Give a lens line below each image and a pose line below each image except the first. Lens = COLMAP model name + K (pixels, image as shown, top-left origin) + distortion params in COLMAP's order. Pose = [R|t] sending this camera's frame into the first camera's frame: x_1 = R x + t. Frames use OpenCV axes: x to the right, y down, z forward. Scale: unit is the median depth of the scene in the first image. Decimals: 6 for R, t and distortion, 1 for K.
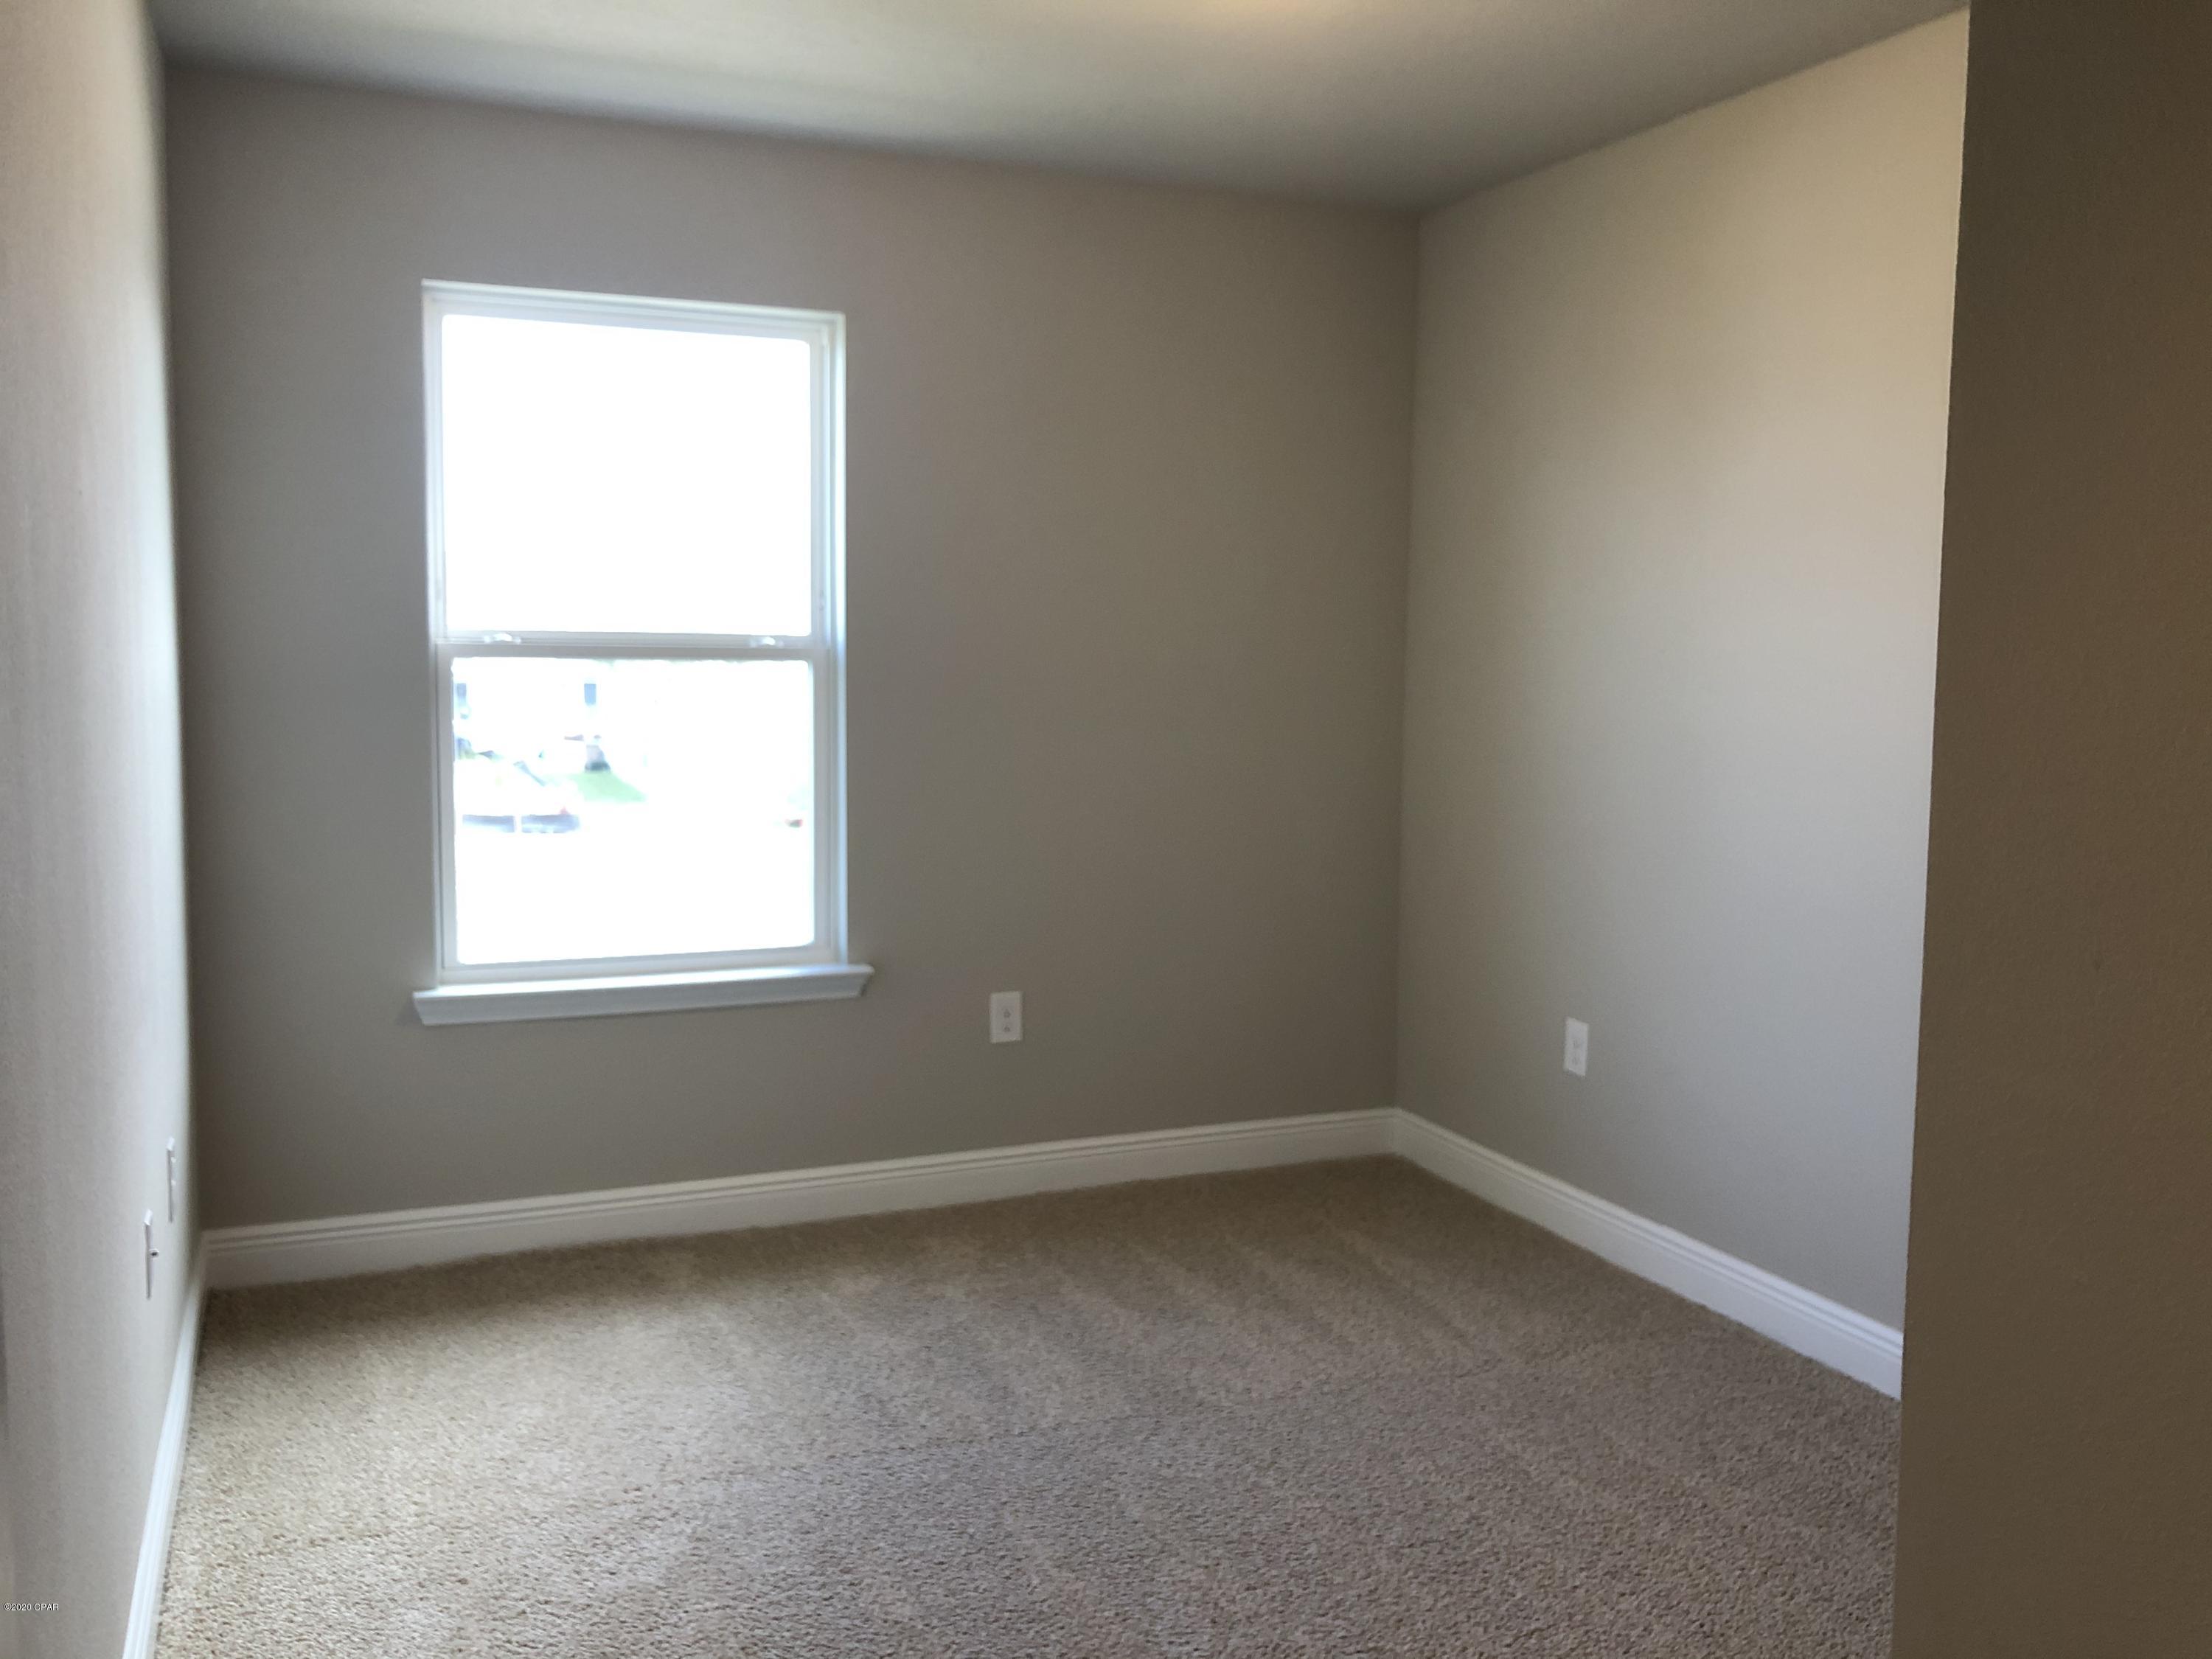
lens RADIAL K [[1826.9, 0, 1107.8], [0, 1826.9, 808.2], [0, 0, 1]] dist [0.007718, 0.007563]
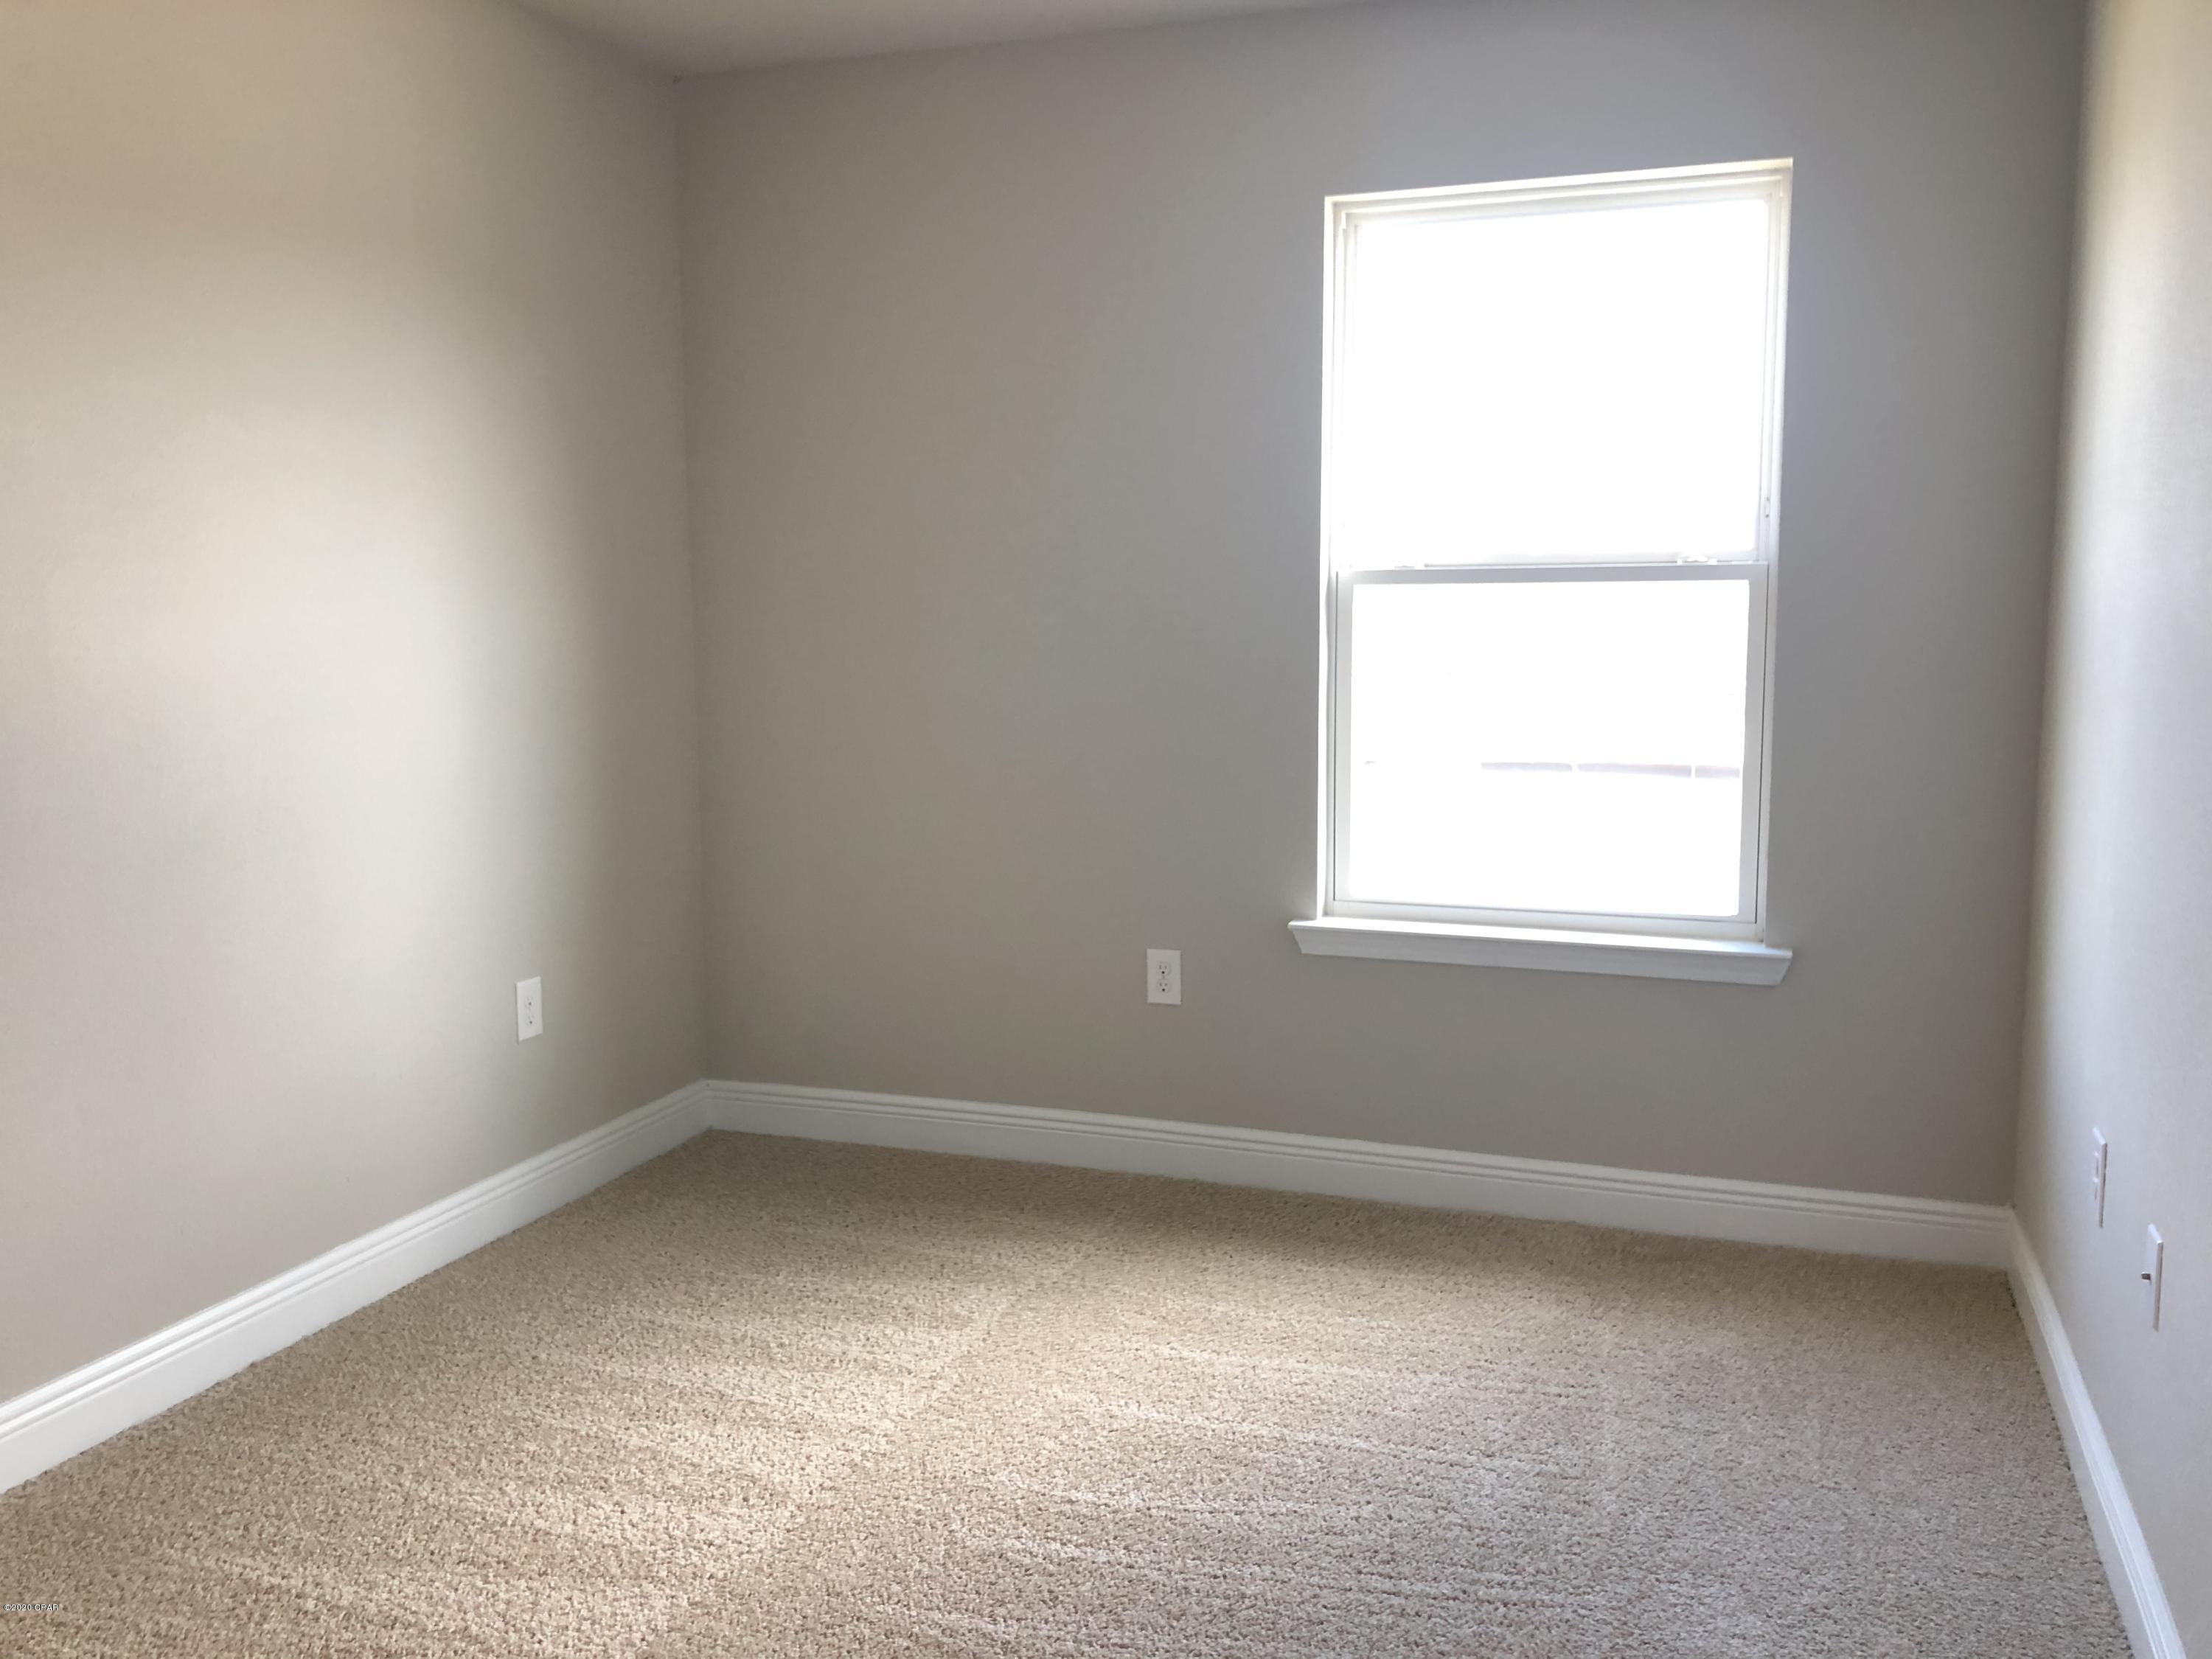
lens RADIAL K [[1997.2, 0, 1106.0], [0, 1997.2, 829.5], [0, 0, 1]] dist [0.054928, 0.003591]
pose [[0.723393, 0.072877, -0.686580, 0.300195], [-0.047339, 0.997309, 0.055982, -0.005706], [0.688812, -0.007995, 0.724896, 0.135632]]
